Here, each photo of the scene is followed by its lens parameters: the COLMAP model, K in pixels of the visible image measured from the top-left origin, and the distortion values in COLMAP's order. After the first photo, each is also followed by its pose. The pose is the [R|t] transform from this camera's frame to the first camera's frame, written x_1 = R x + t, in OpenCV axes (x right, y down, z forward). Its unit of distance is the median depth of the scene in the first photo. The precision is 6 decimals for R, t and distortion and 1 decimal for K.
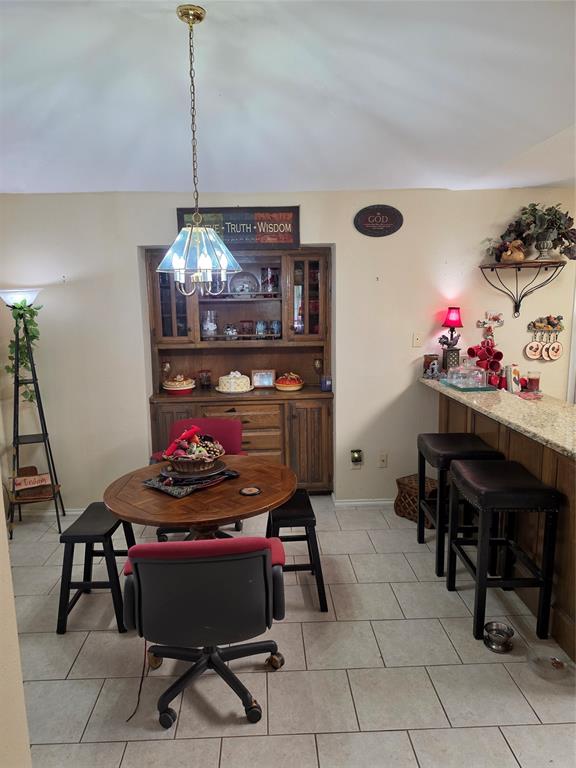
lens RADIAL K [[531.3, 0, 284.3], [0, 531.3, 380.7], [0, 0, 1]] dist [0.054910, -0.049955]
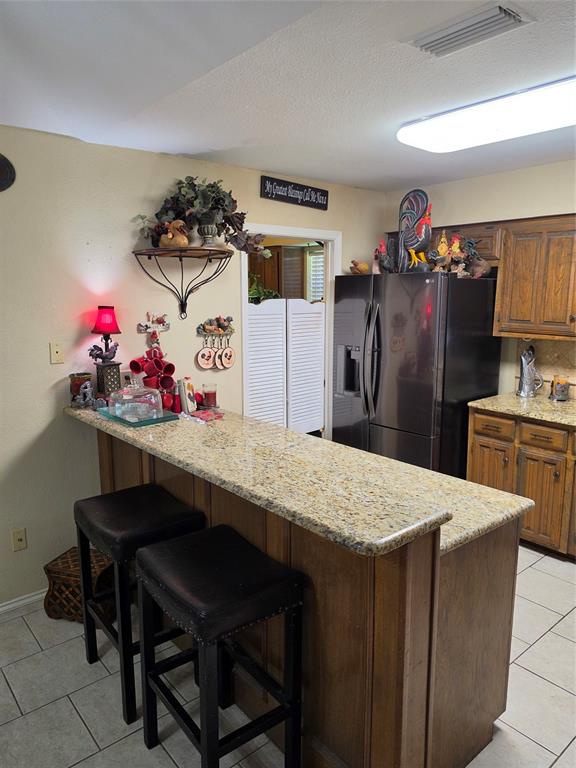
lens RADIAL K [[531.3, 0, 284.3], [0, 531.3, 380.7], [0, 0, 1]] dist [0.054910, -0.049955]
pose [[0.790867, -0.088362, 0.605575, 0.062220], [0.087179, 0.995697, 0.031433, -0.038735], [-0.605746, 0.027934, 0.795167, 0.283324]]
